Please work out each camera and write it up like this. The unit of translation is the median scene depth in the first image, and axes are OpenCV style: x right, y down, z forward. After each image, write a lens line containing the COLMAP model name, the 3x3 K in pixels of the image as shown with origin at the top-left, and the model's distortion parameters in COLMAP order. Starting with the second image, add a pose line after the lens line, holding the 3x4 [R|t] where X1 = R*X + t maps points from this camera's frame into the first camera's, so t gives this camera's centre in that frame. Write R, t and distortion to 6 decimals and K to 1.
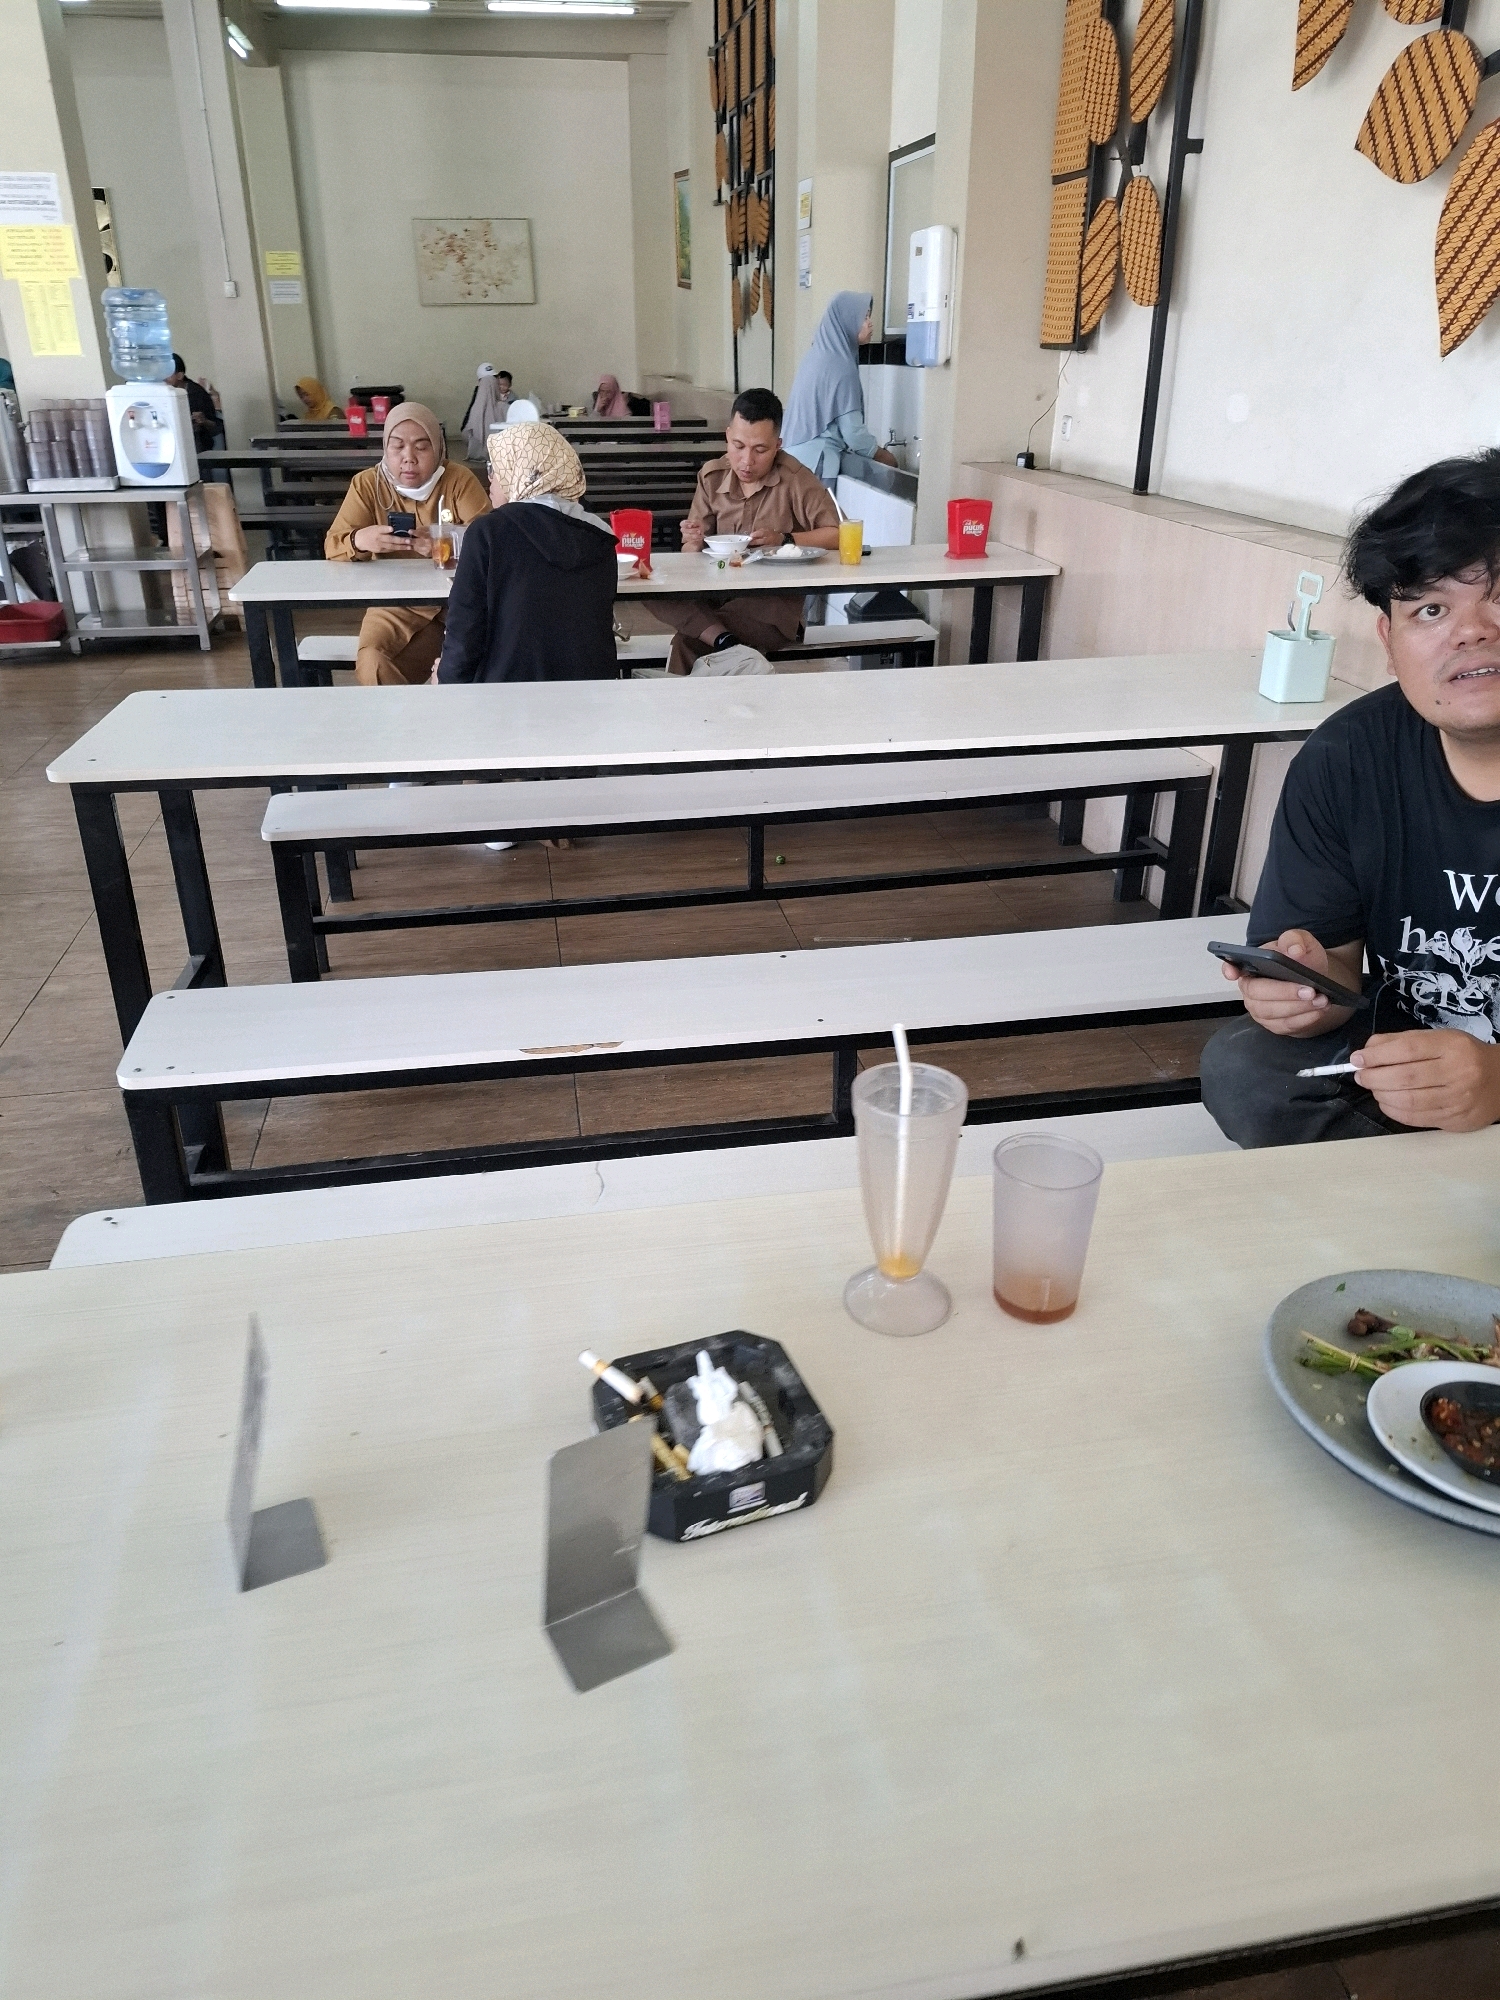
lens RADIAL K [[1389.3, 0, 750.0], [0, 1389.3, 1000.0], [0, 0, 1]] dist [-0.005558, -0.004398]
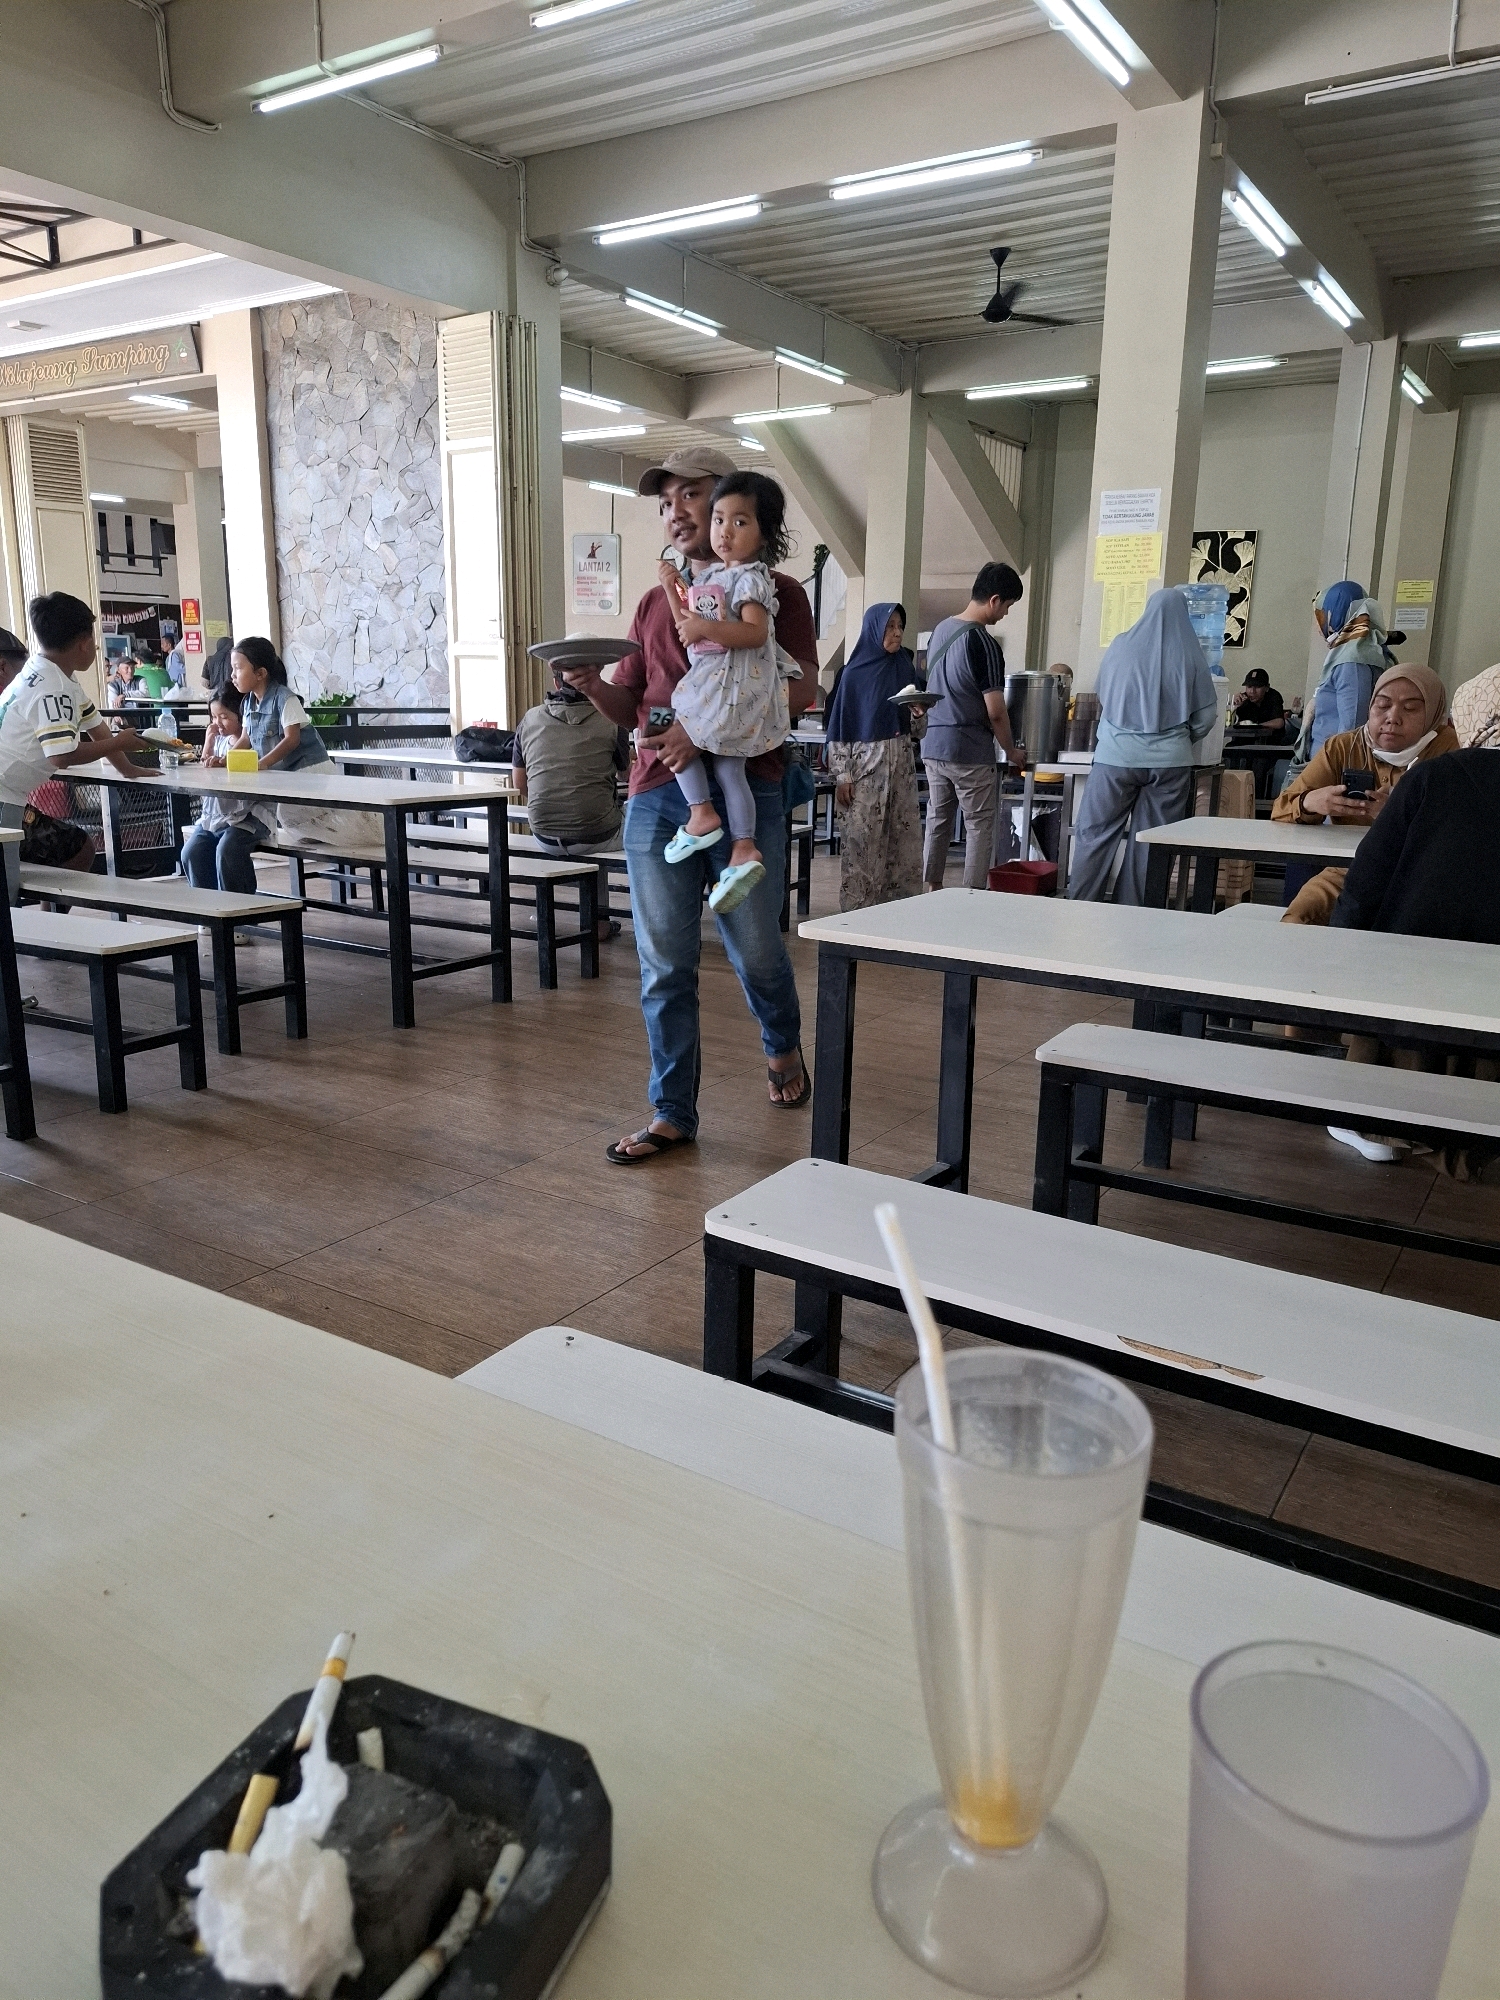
lens RADIAL K [[1406.3, 0, 740.0], [0, 1406.3, 982.9], [0, 0, 1]] dist [0.043277, -0.005708]
pose [[0.738908, 0.160949, -0.654301, 0.066495], [-0.311174, 0.942811, -0.119492, 0.006202], [0.597651, 0.291895, 0.746734, 0.122562]]
